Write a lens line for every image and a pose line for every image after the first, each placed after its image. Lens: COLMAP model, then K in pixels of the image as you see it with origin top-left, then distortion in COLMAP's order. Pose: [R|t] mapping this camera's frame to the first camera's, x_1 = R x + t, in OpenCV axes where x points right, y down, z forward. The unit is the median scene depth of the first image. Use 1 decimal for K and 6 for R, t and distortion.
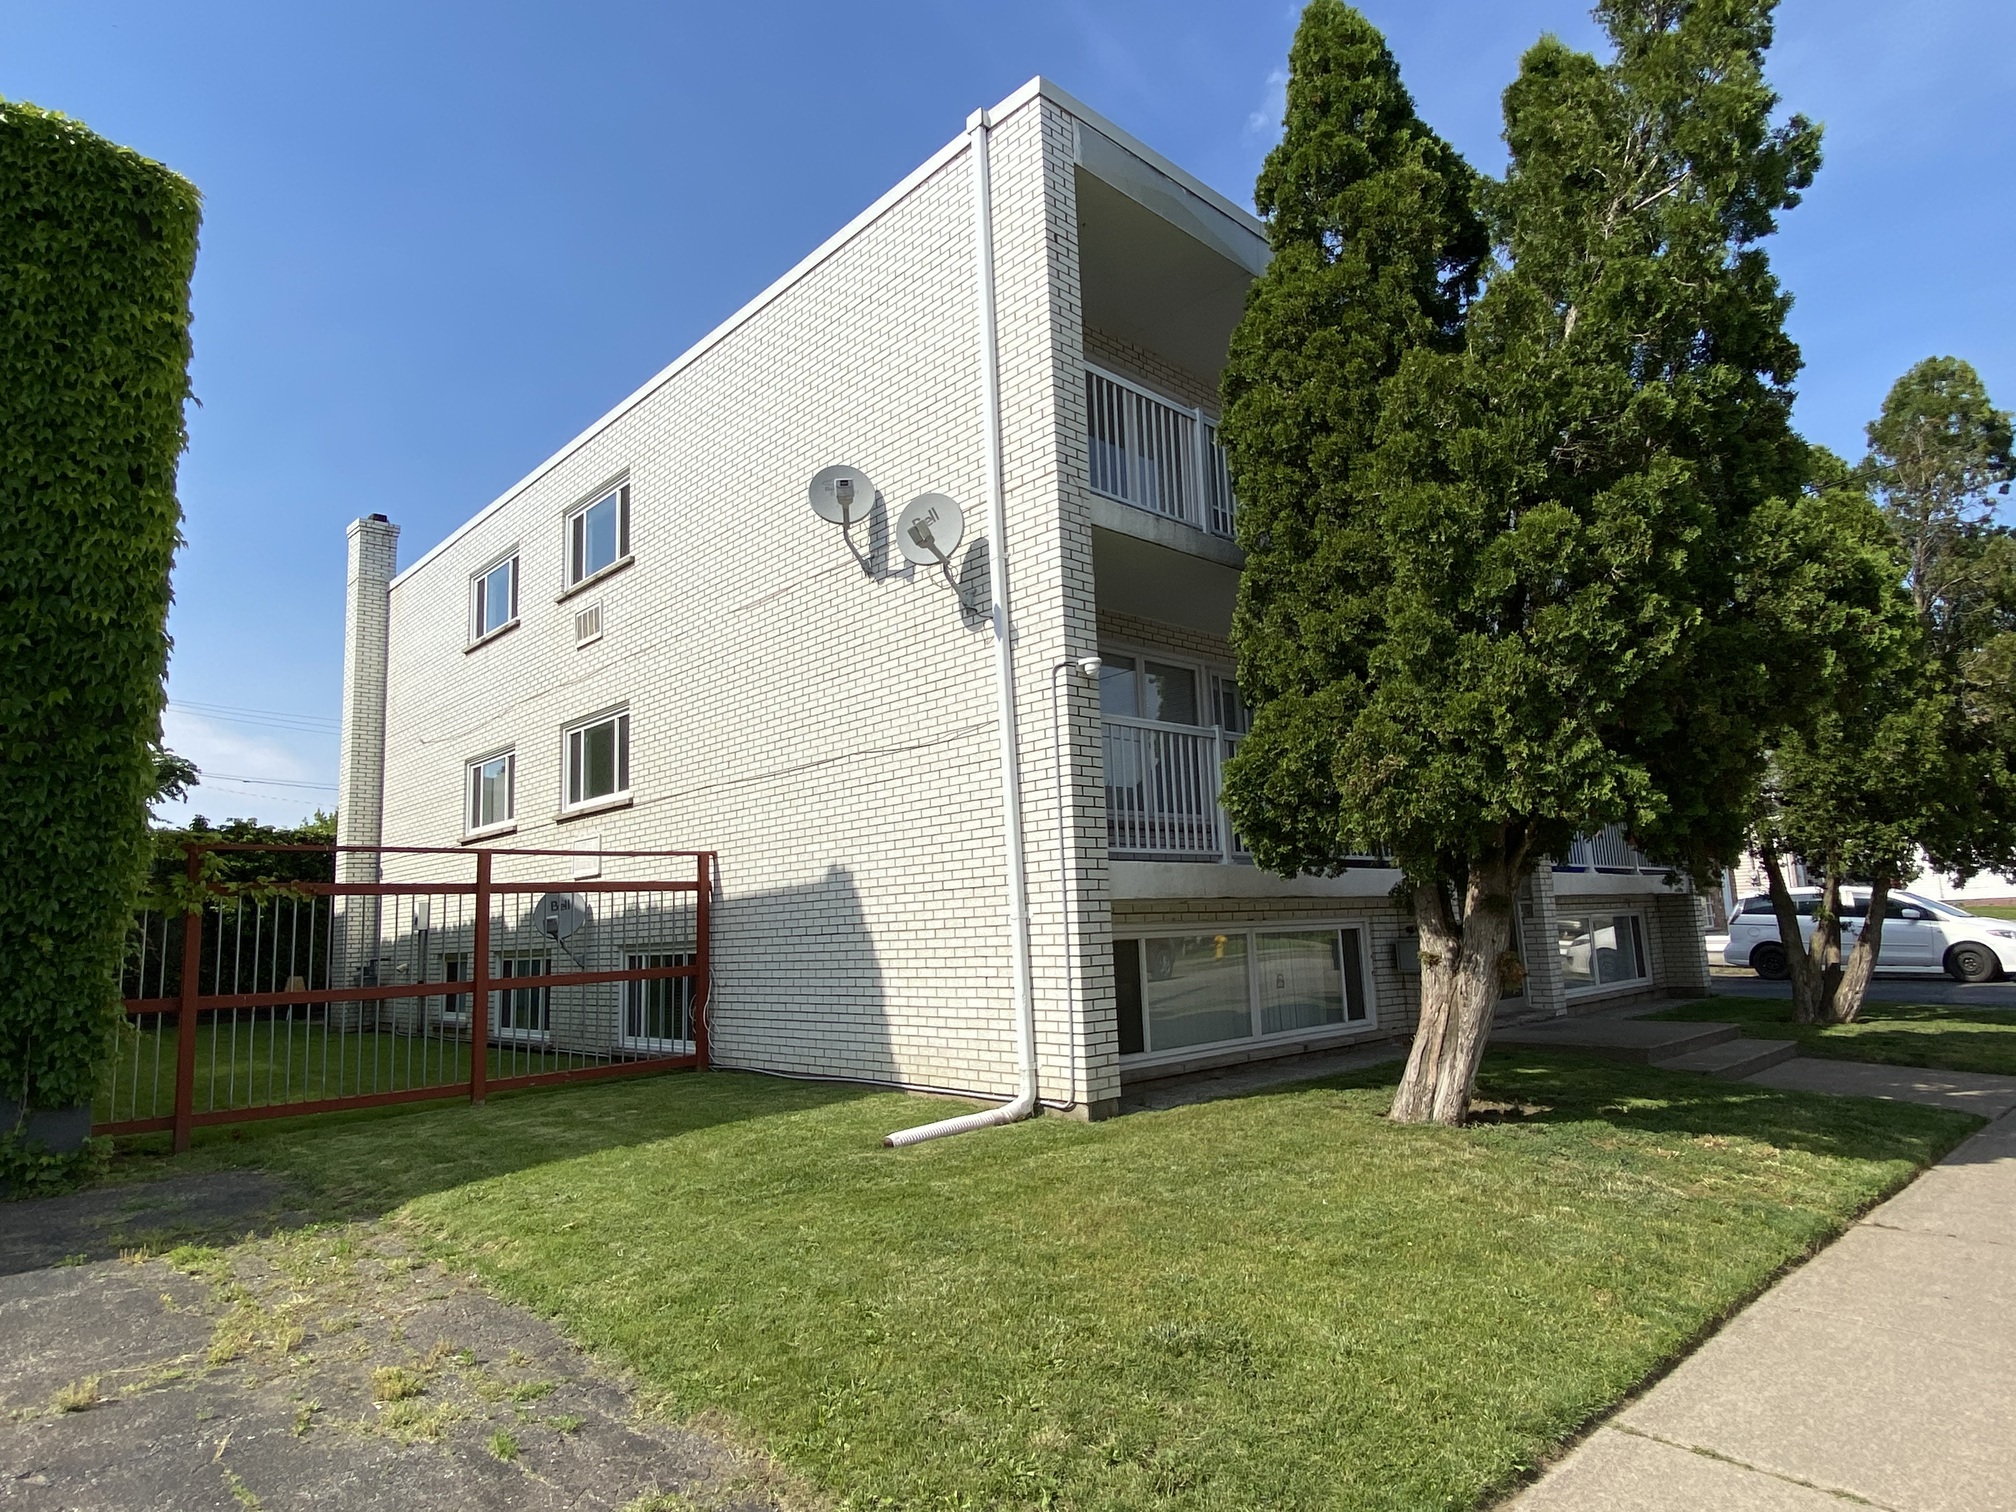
lens RADIAL K [[1129.6, 0, 1008.0], [0, 1129.6, 756.0], [0, 0, 1]] dist [0.002173, 0.000441]
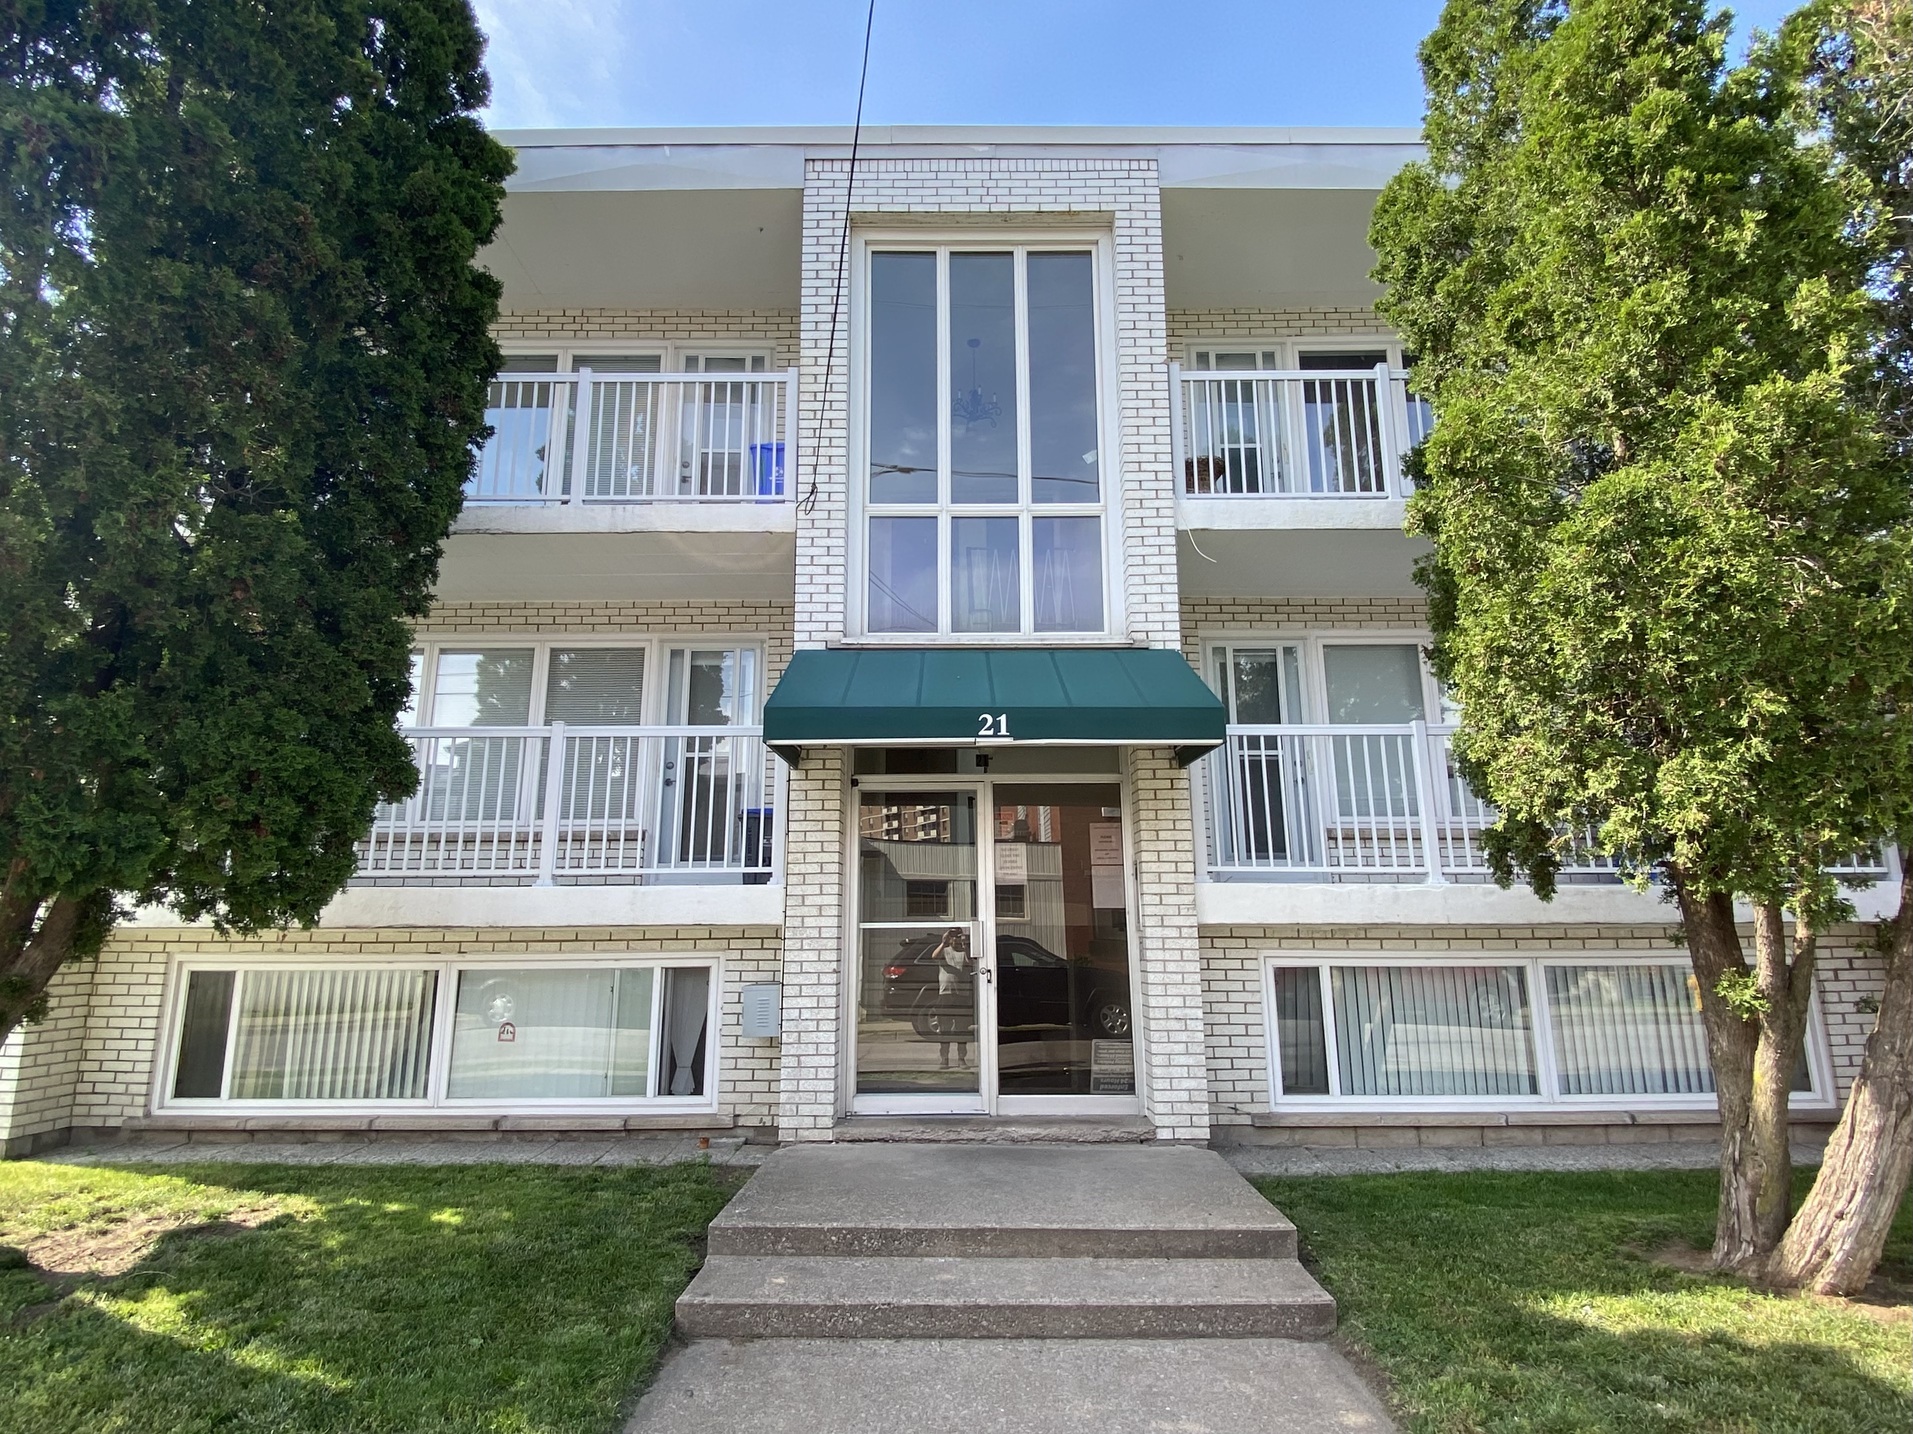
lens RADIAL K [[877.9, 0, 956.5], [0, 877.9, 717.0], [0, 0, 1]] dist [-0.002757, -0.000532]
pose [[0.745238, -0.145570, -0.650715, 0.745358], [0.076828, 0.988125, -0.133063, 0.072851], [0.662358, 0.049171, 0.747572, 0.609256]]
